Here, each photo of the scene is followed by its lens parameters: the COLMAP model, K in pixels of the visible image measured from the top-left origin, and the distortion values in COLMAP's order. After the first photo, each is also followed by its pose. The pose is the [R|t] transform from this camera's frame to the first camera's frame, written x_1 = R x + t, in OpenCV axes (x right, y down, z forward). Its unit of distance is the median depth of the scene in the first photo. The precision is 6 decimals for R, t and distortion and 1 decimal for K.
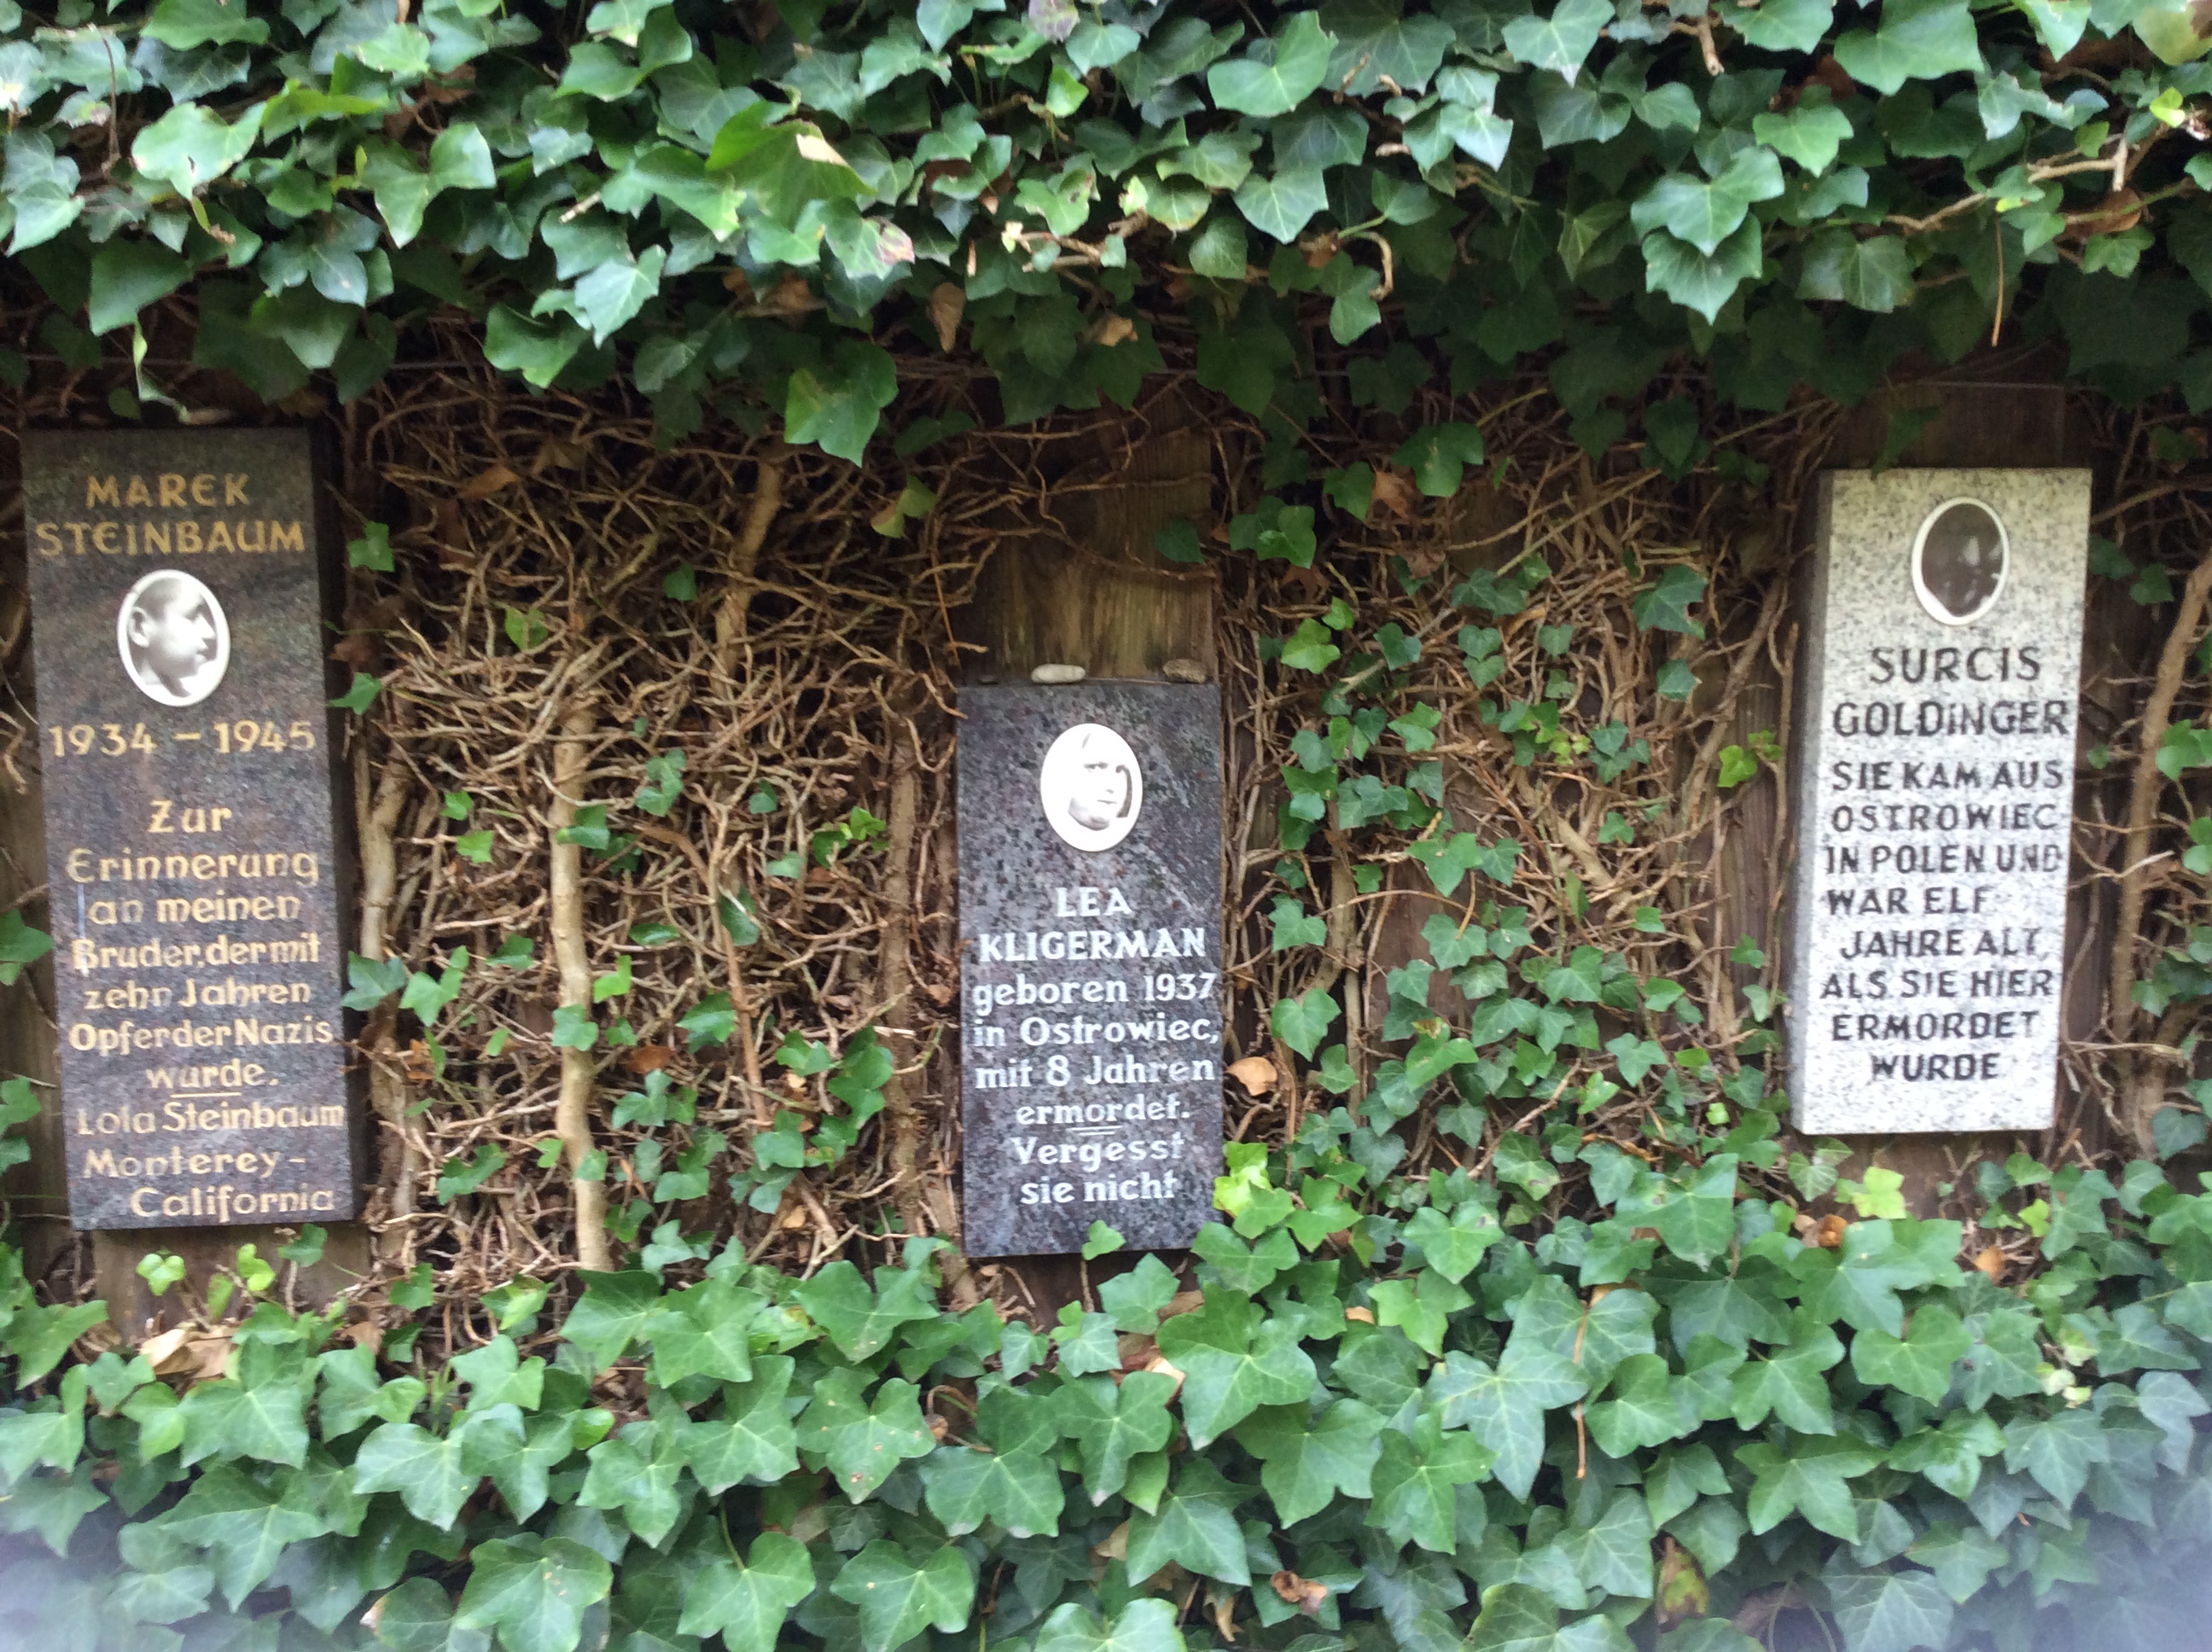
lens RADIAL K [[2037.5, 0, 1107.1], [0, 2037.5, 834.1], [0, 0, 1]] dist [0.071343, 0.000000]
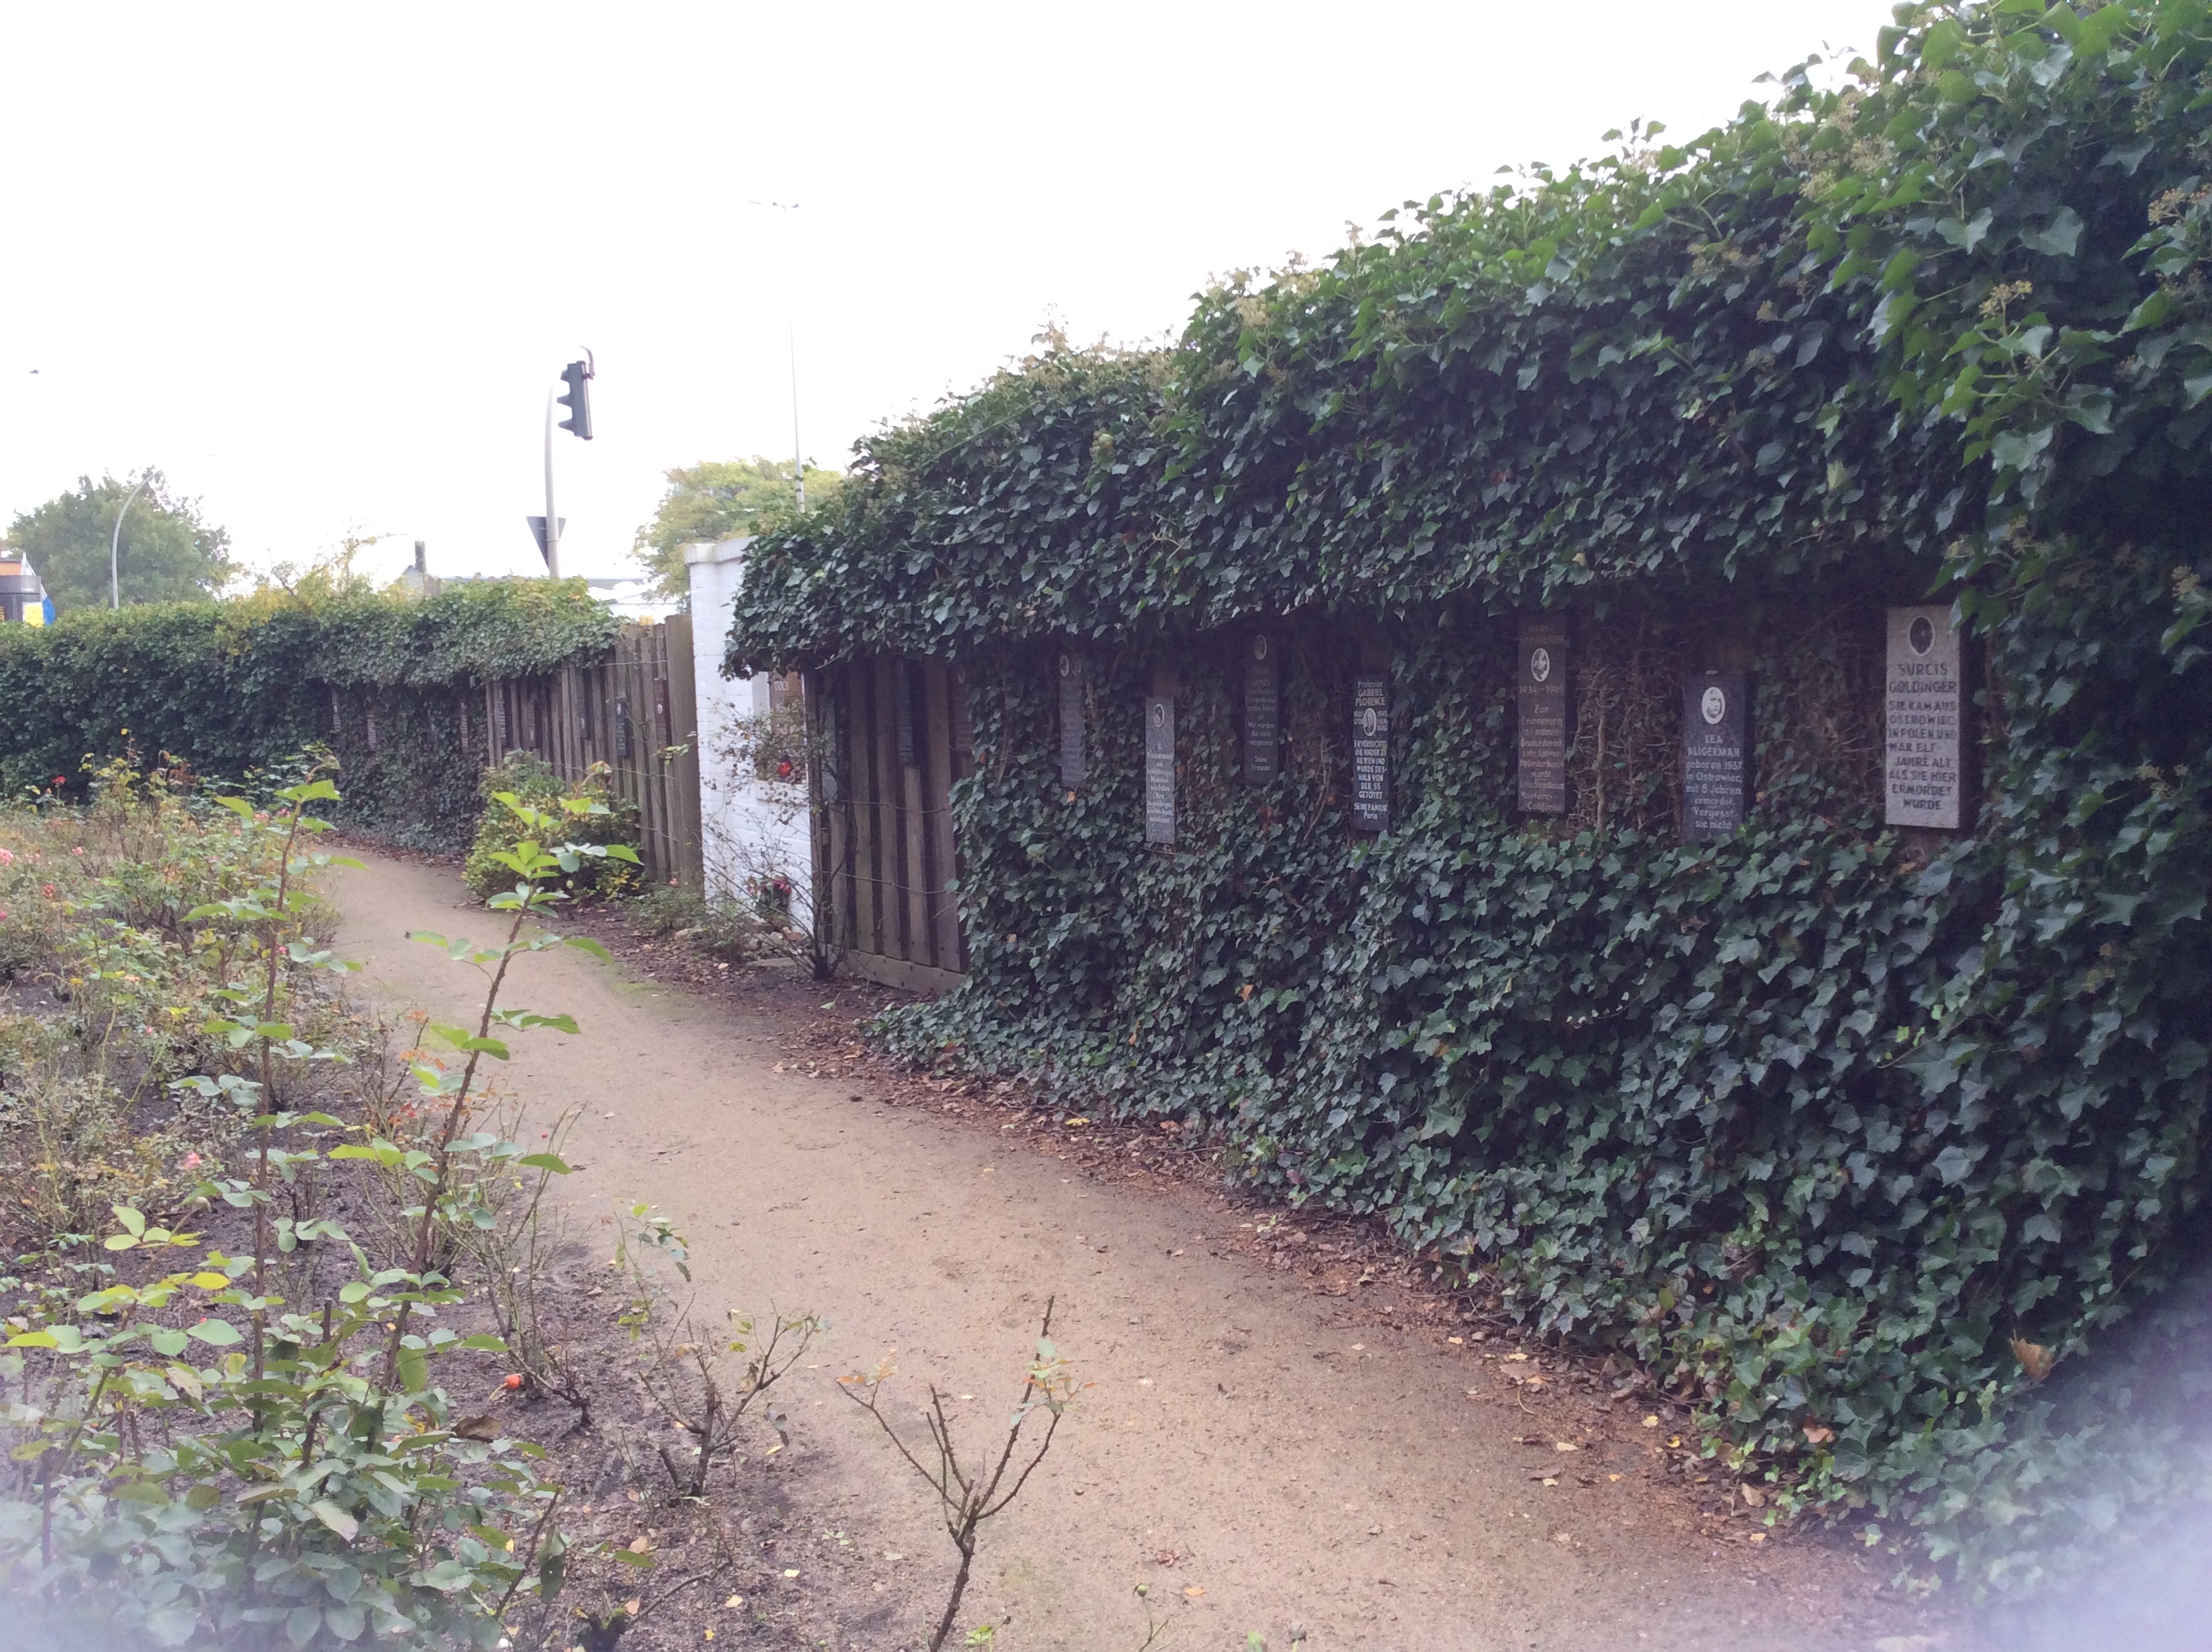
lens RADIAL K [[2037.5, 0, 1106.5], [0, 2037.5, 827.6], [0, 0, 1]] dist [0.071343, 0.000000]
pose [[0.418682, 0.068088, -0.905577, 2.667603], [-0.075999, 0.996314, 0.039774, 0.120506], [0.904947, 0.052171, 0.422313, -1.356743]]
